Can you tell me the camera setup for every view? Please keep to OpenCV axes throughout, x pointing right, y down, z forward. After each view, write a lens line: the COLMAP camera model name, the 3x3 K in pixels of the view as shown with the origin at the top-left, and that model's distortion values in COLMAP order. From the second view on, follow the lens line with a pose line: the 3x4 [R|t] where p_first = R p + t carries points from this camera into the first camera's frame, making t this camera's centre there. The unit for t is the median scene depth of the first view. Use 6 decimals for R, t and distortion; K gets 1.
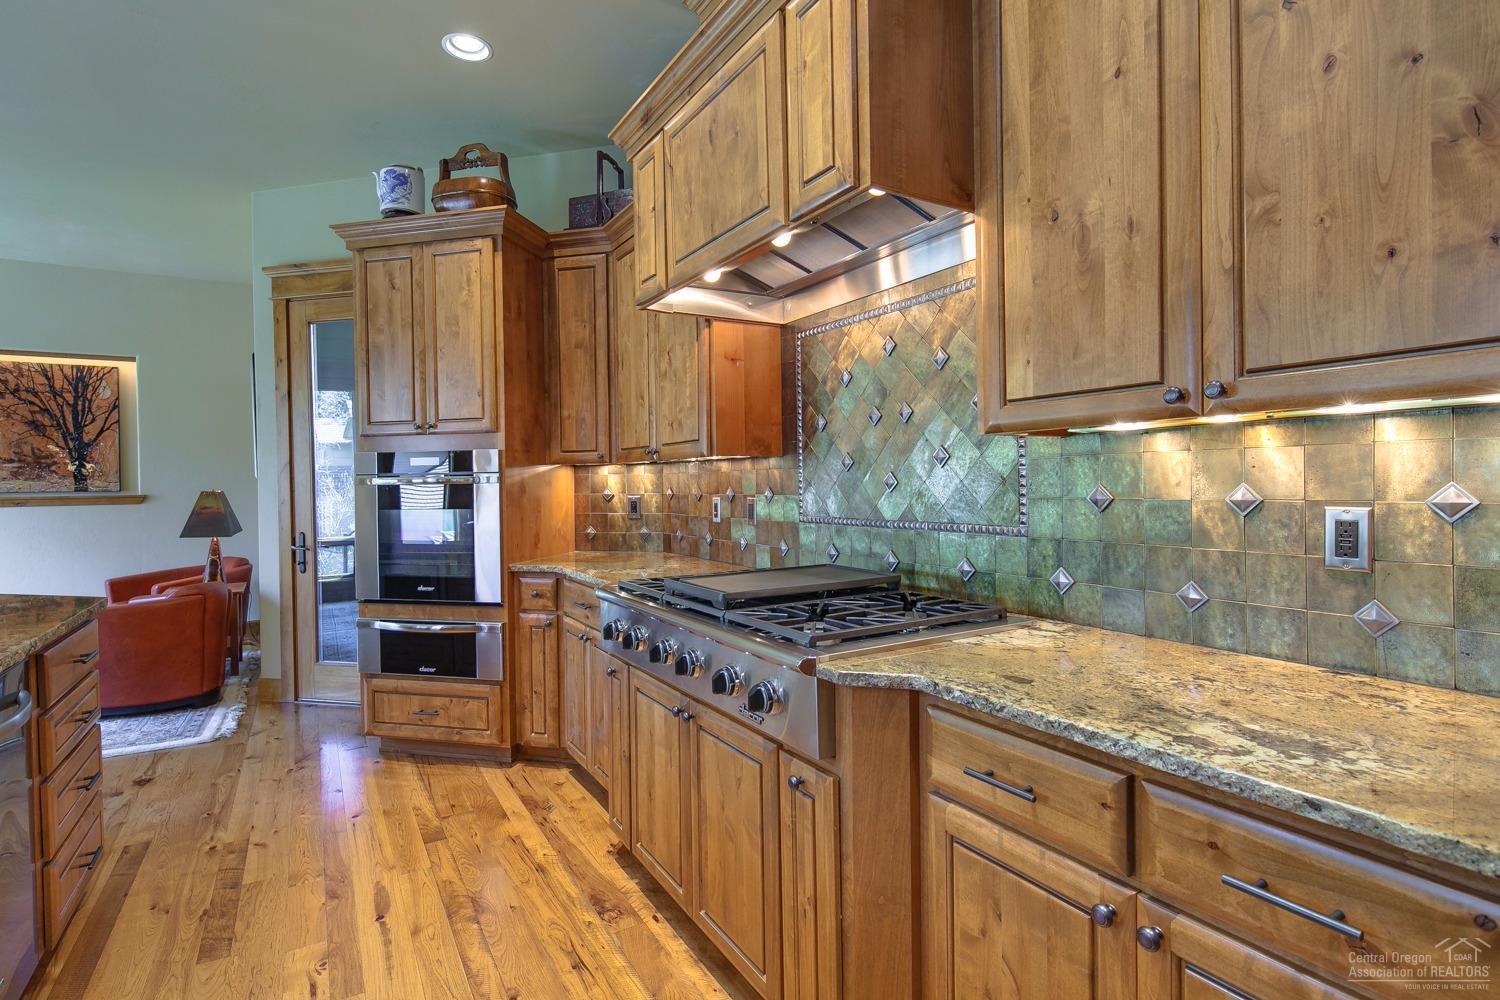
lens RADIAL K [[734.4, 0, 750.4], [0, 734.4, 490.8], [0, 0, 1]] dist [0.002244, -0.003274]
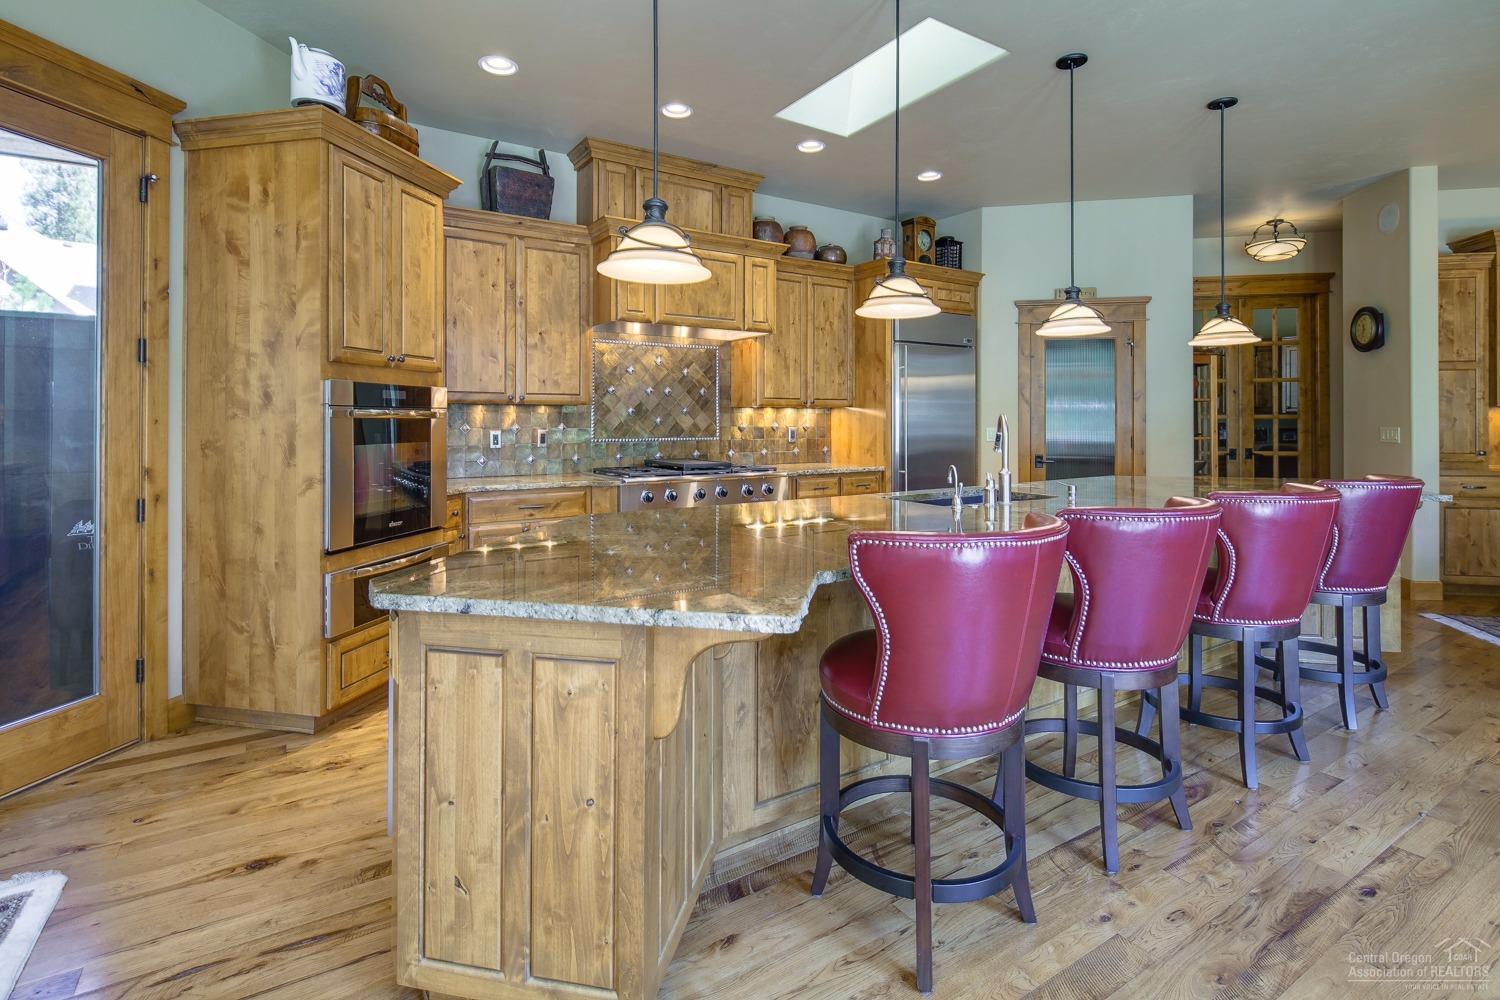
lens RADIAL K [[734.4, 0, 762.1], [0, 734.4, 414.5], [0, 0, 1]] dist [0.002244, -0.003274]
pose [[-0.049545, 0.022436, 0.998520, -0.978241], [0.013519, 0.999671, -0.021791, 0.010202], [-0.998680, 0.012420, -0.049832, 0.375029]]
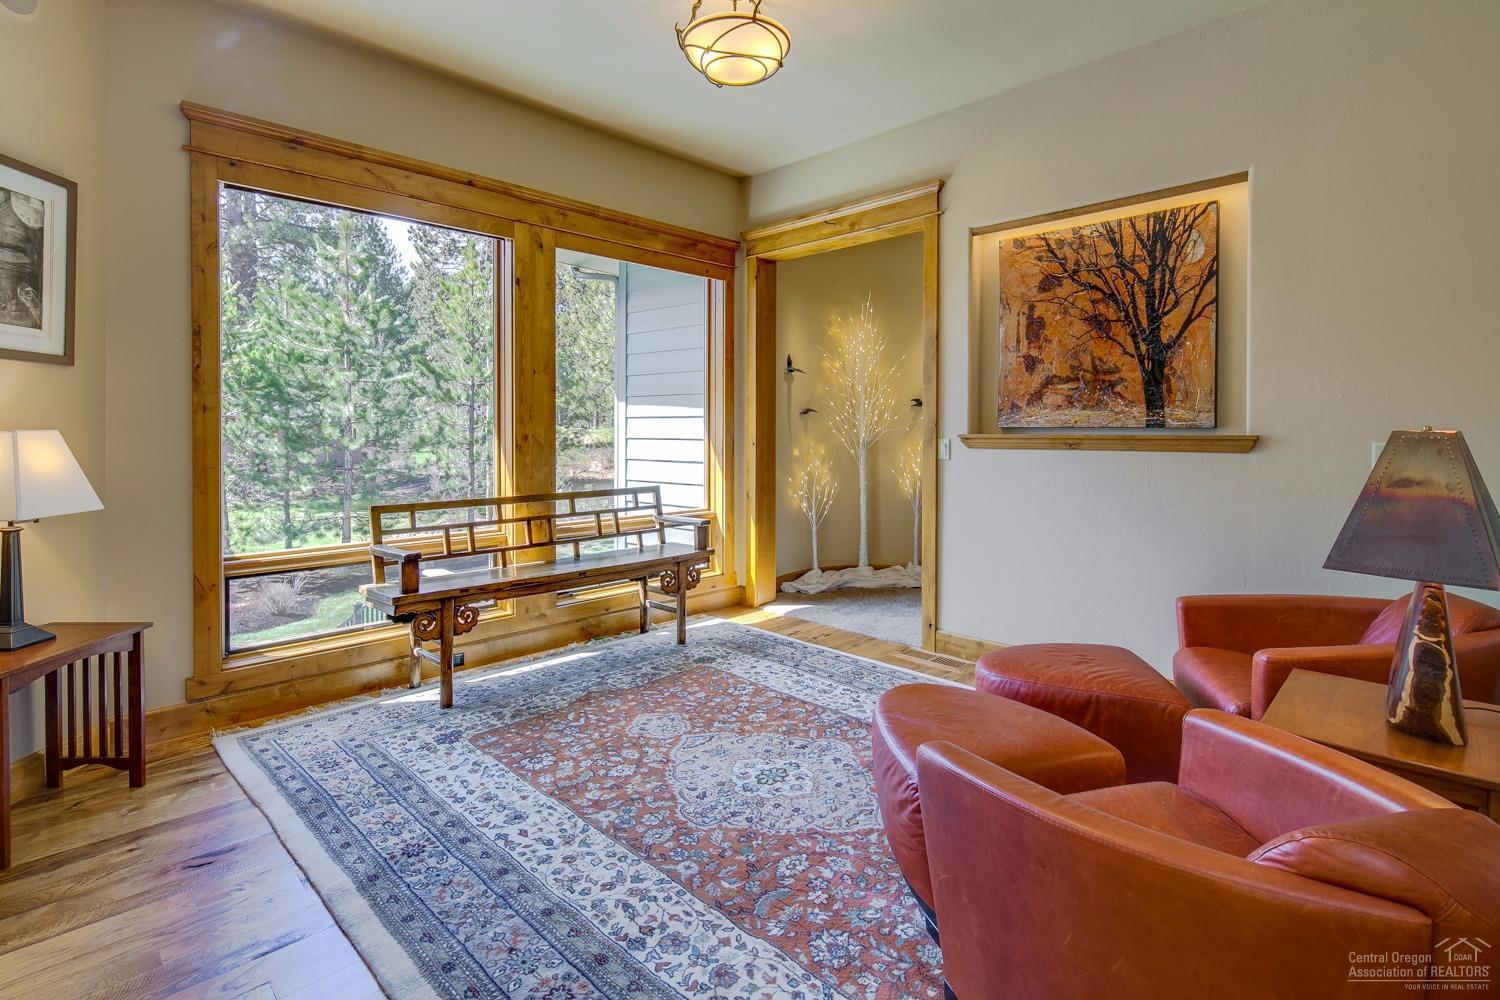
lens RADIAL K [[734.4, 0, 730.5], [0, 734.4, 433.8], [0, 0, 1]] dist [0.002244, -0.003274]
pose [[0.225739, 0.021695, -0.973946, -0.489008], [-0.015831, 0.999702, 0.018599, 0.000608], [0.974059, 0.011220, 0.226015, 0.630135]]
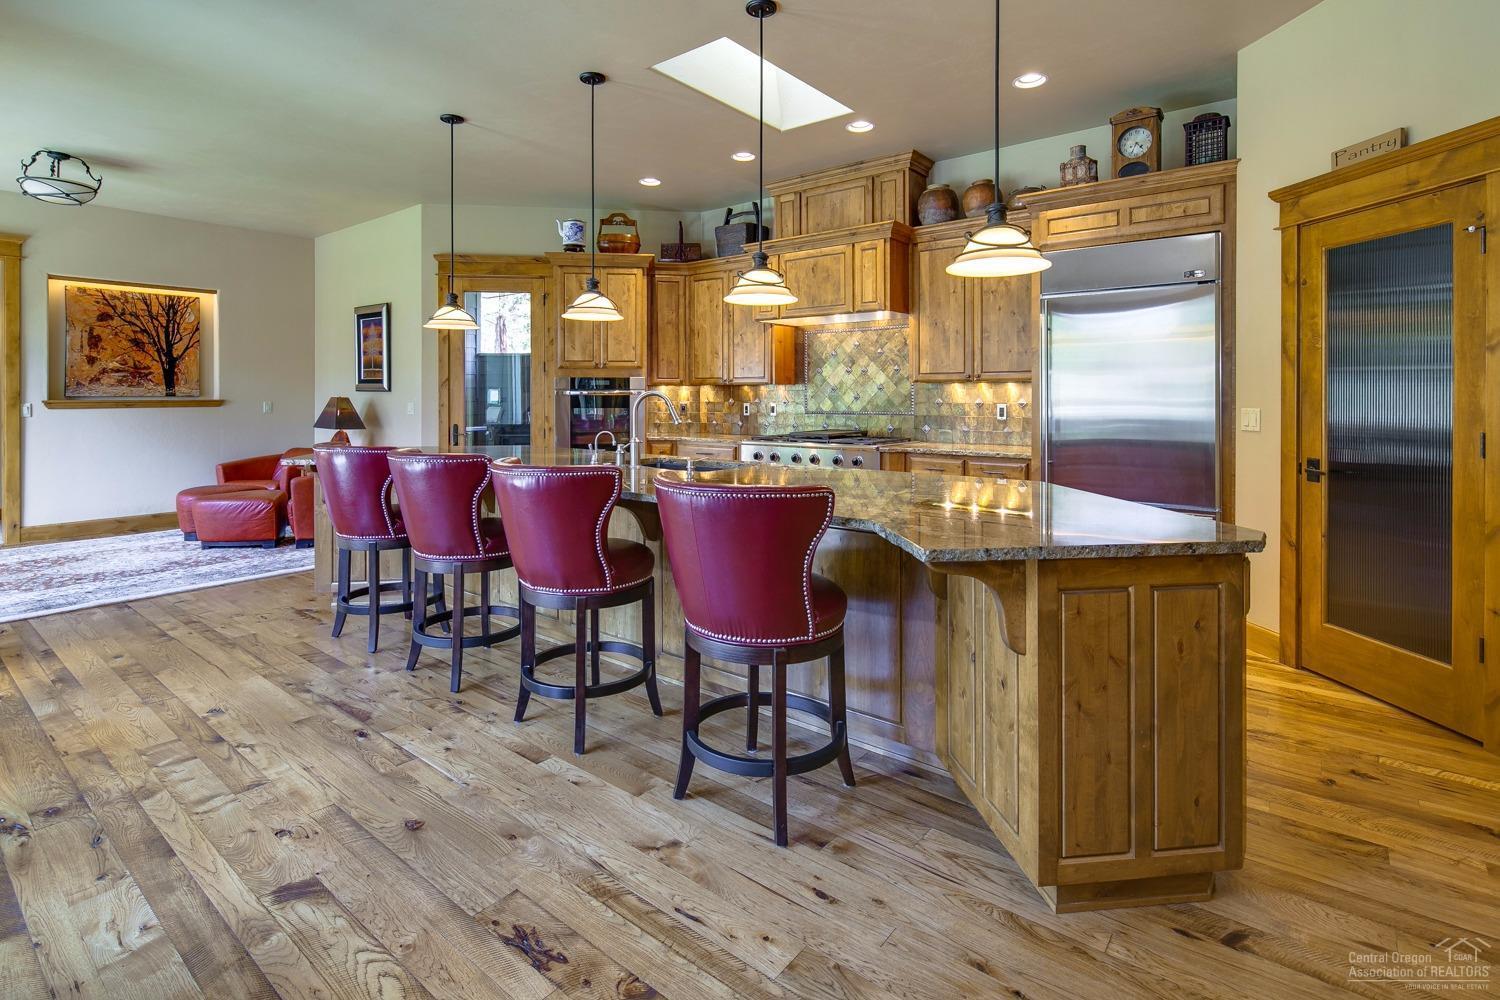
lens RADIAL K [[734.4, 0, 749.8], [0, 734.4, 399.5], [0, 0, 1]] dist [0.002244, -0.003274]
pose [[0.936386, 0.011601, 0.350779, -0.501433], [-0.008427, 0.999909, -0.010574, 0.013526], [-0.350870, 0.006945, 0.936398, -0.605163]]
